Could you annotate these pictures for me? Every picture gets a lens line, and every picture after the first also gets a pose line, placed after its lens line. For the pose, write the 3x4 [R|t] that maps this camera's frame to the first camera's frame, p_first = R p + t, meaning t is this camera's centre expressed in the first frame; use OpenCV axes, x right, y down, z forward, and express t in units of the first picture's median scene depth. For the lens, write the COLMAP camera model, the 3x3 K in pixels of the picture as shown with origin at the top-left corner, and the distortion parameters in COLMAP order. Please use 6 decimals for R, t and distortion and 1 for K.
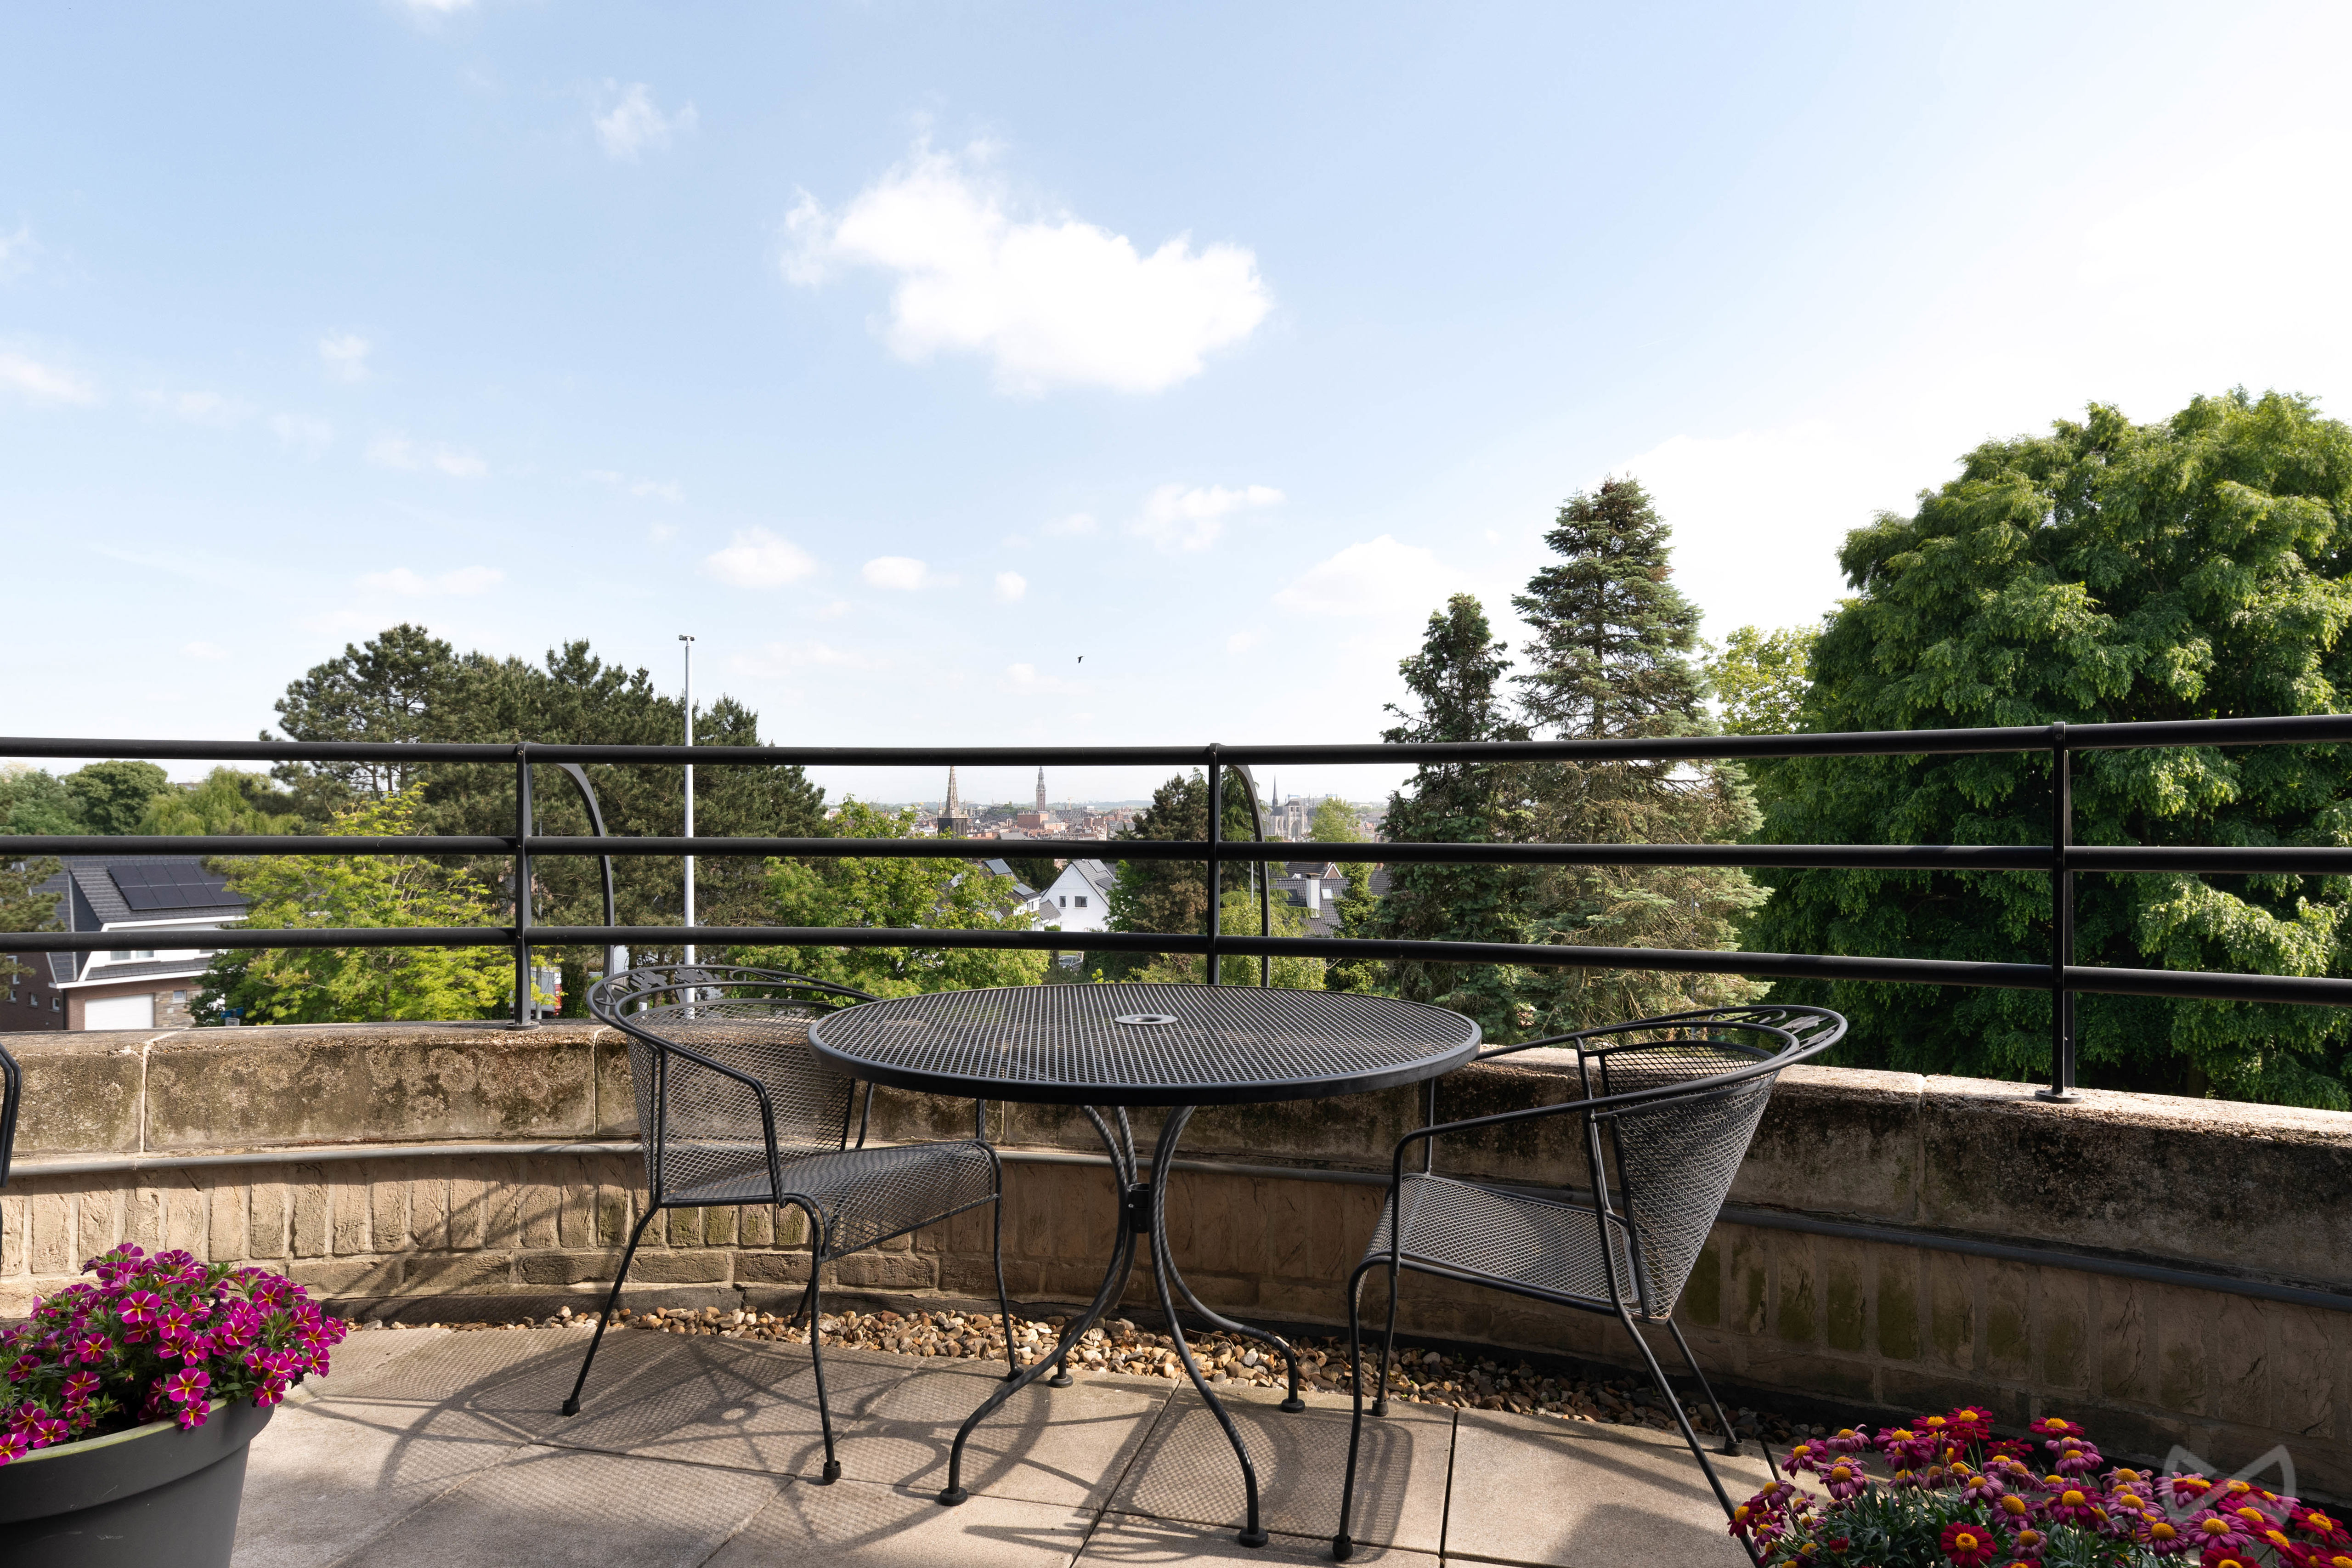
lens RADIAL K [[1384.8, 0, 1176.0], [0, 1384.8, 784.0], [0, 0, 1]] dist [0.038561, 0.000178]
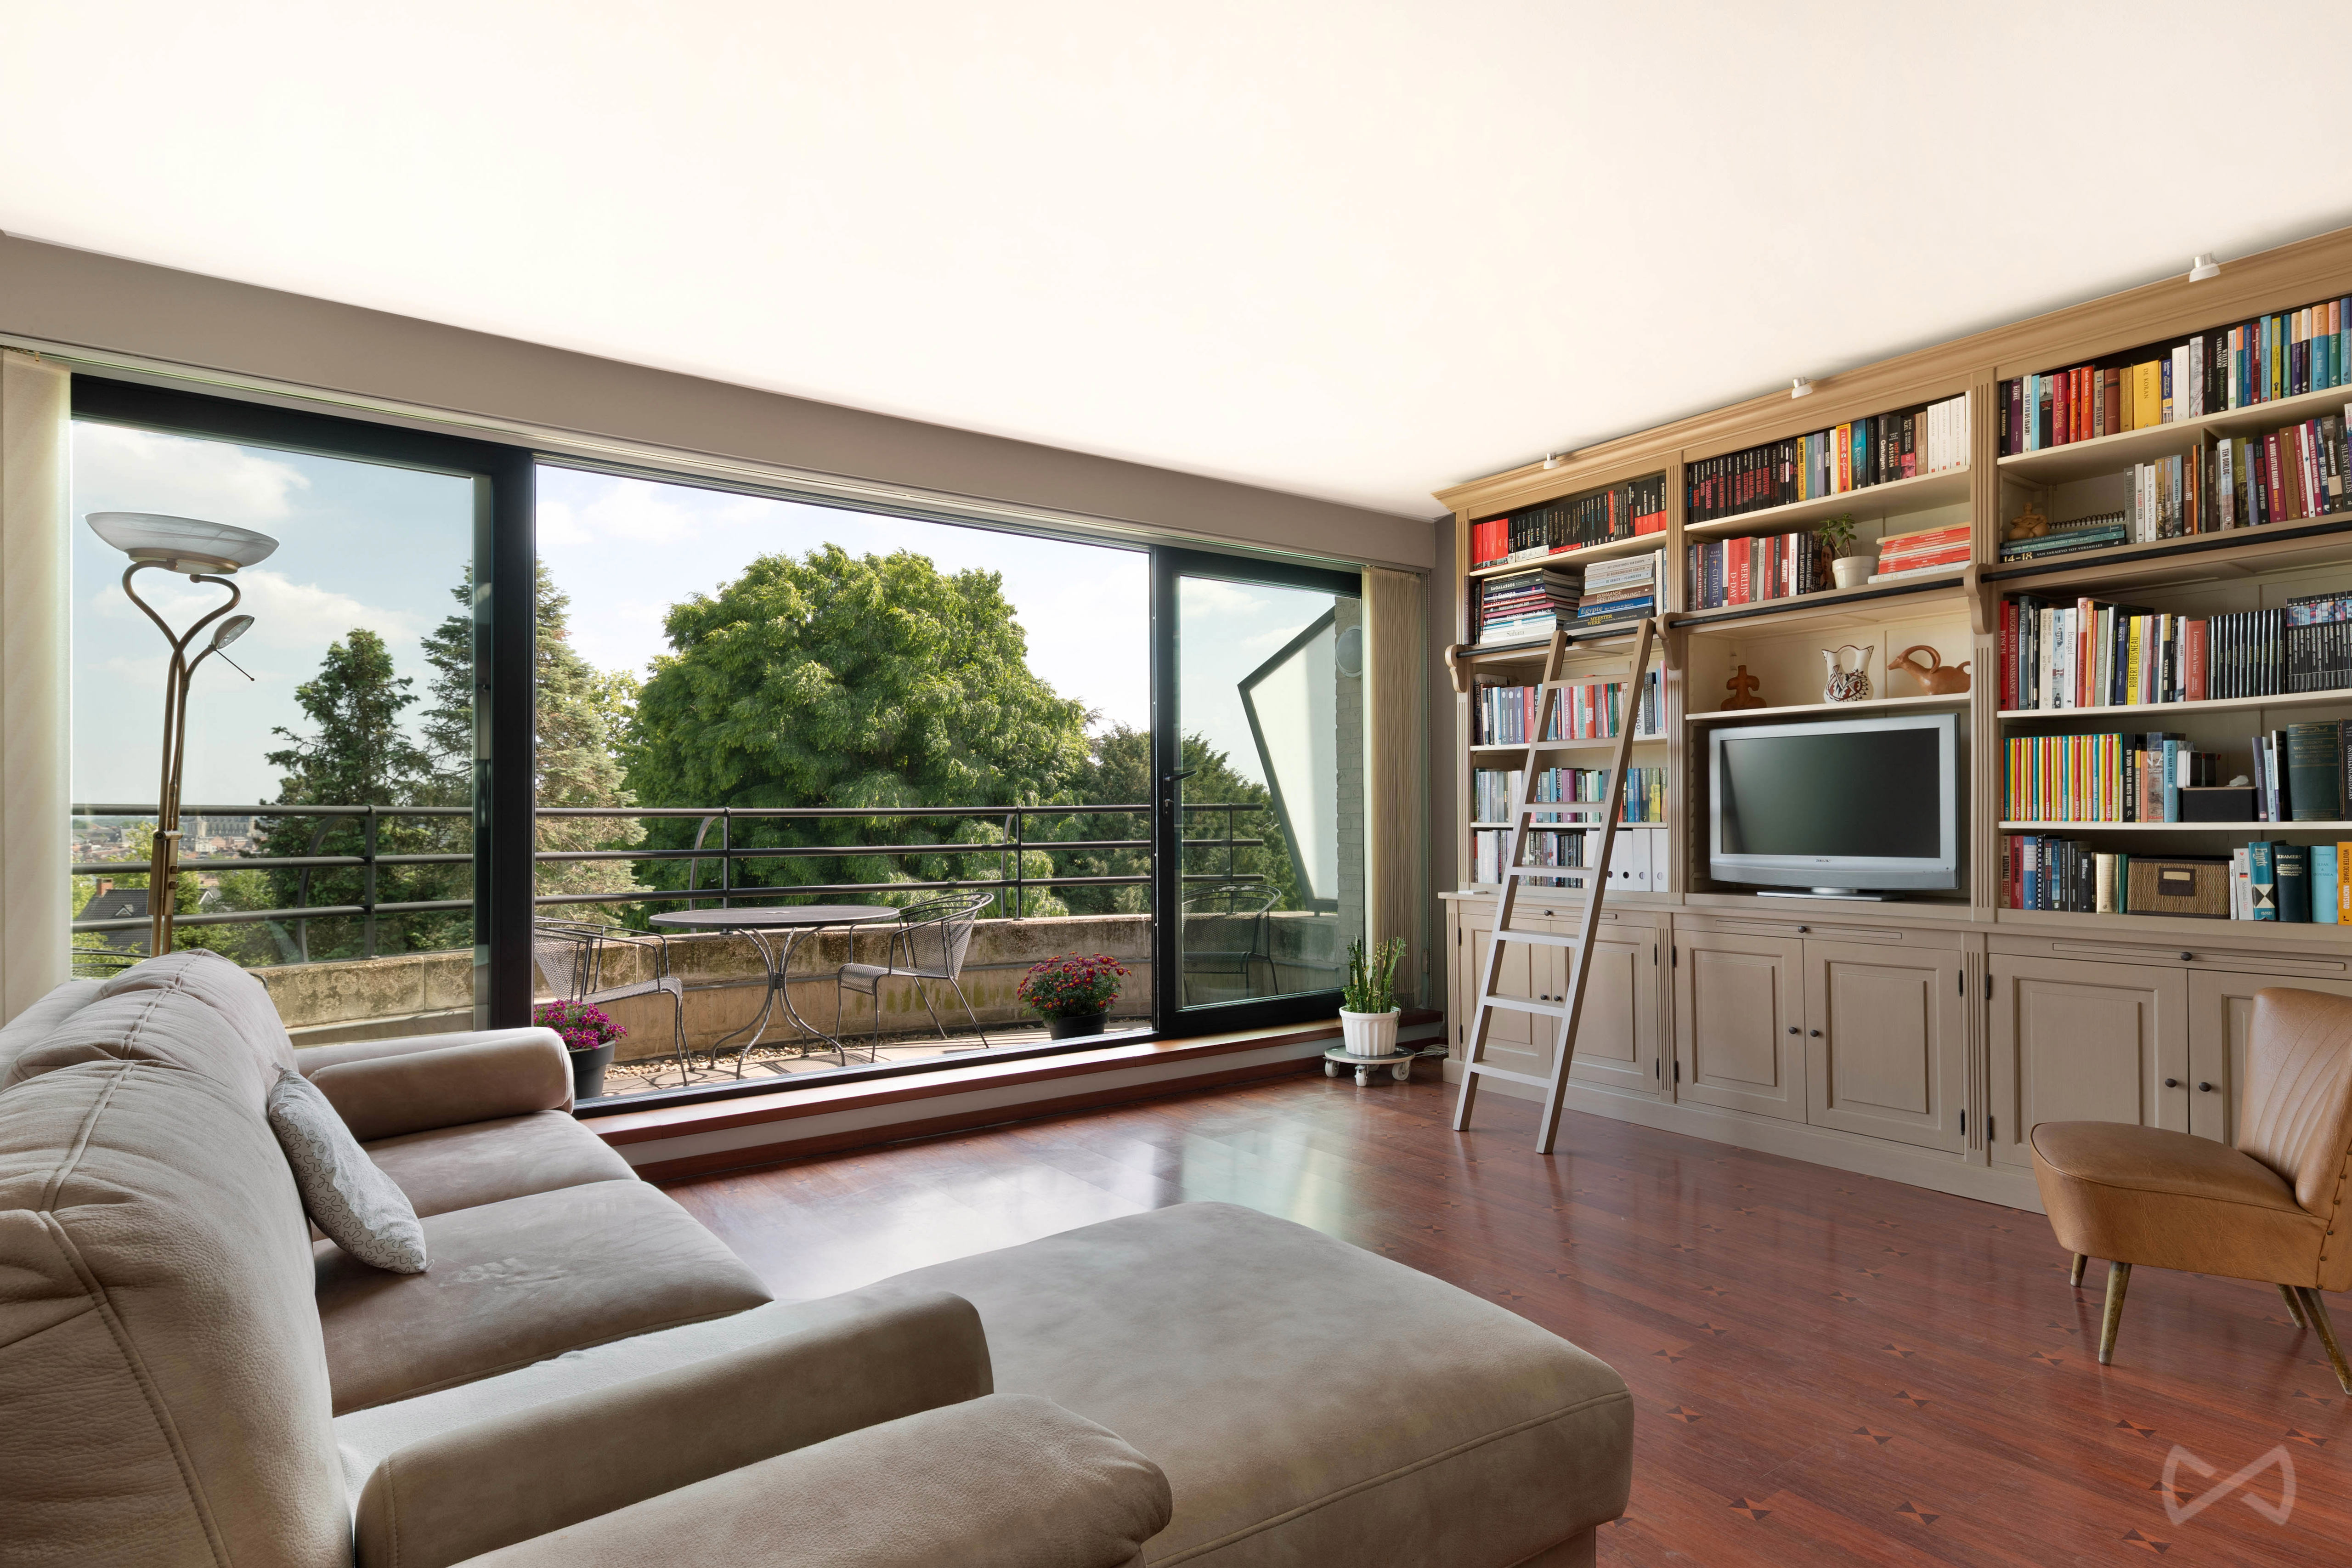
lens RADIAL K [[1223.4, 0, 1173.4], [0, 1223.4, 818.6], [0, 0, 1]] dist [0.001238, 0.002139]
pose [[0.639898, -0.008910, 0.768408, -0.126654], [-0.002701, 0.999901, 0.013844, -0.004313], [-0.768455, -0.010934, 0.639810, -0.103318]]
